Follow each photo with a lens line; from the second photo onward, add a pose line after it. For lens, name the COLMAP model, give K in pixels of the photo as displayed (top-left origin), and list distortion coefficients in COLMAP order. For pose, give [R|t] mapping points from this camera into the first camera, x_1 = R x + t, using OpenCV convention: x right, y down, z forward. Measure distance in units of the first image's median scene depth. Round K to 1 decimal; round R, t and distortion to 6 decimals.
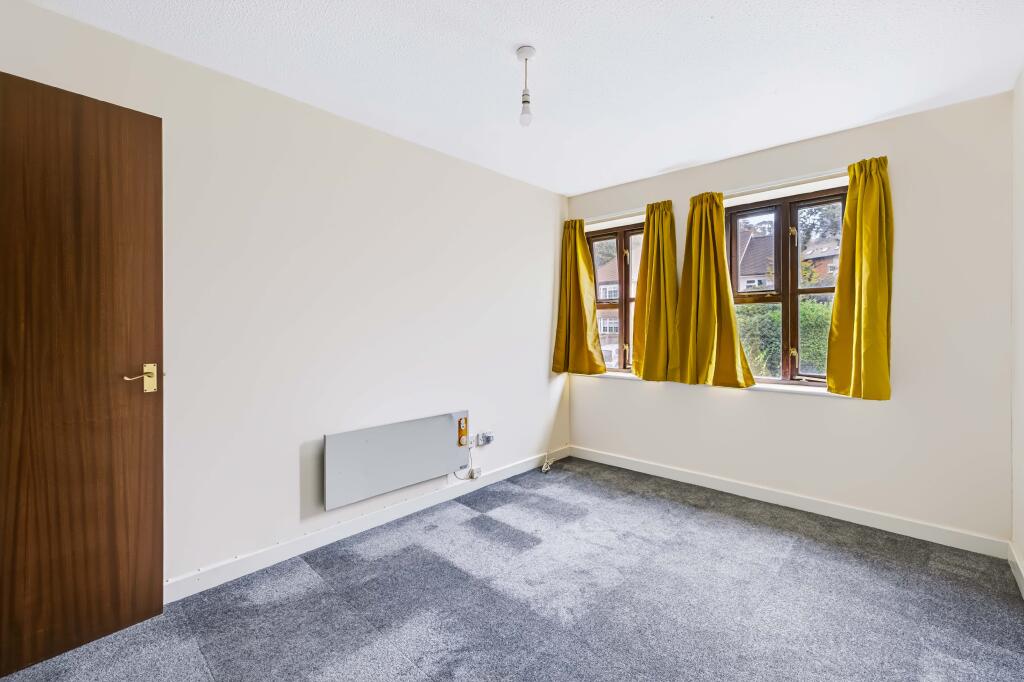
lens RADIAL K [[435.9, 0, 512.5], [0, 435.9, 336.2], [0, 0, 1]] dist [0.005116, 0.000304]
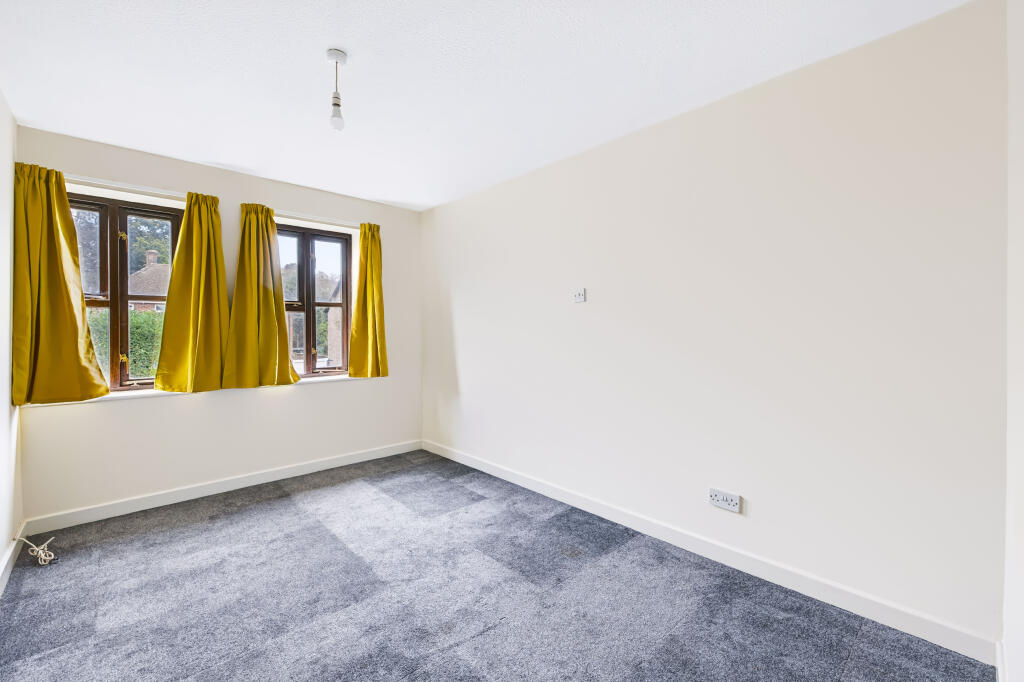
lens RADIAL K [[435.9, 0, 518.1], [0, 435.9, 335.9], [0, 0, 1]] dist [0.005116, 0.000304]
pose [[0.059783, -0.017017, 0.998066, -0.552587], [0.015931, 0.999744, 0.016091, -0.017269], [-0.998084, 0.014938, 0.060039, 0.301052]]
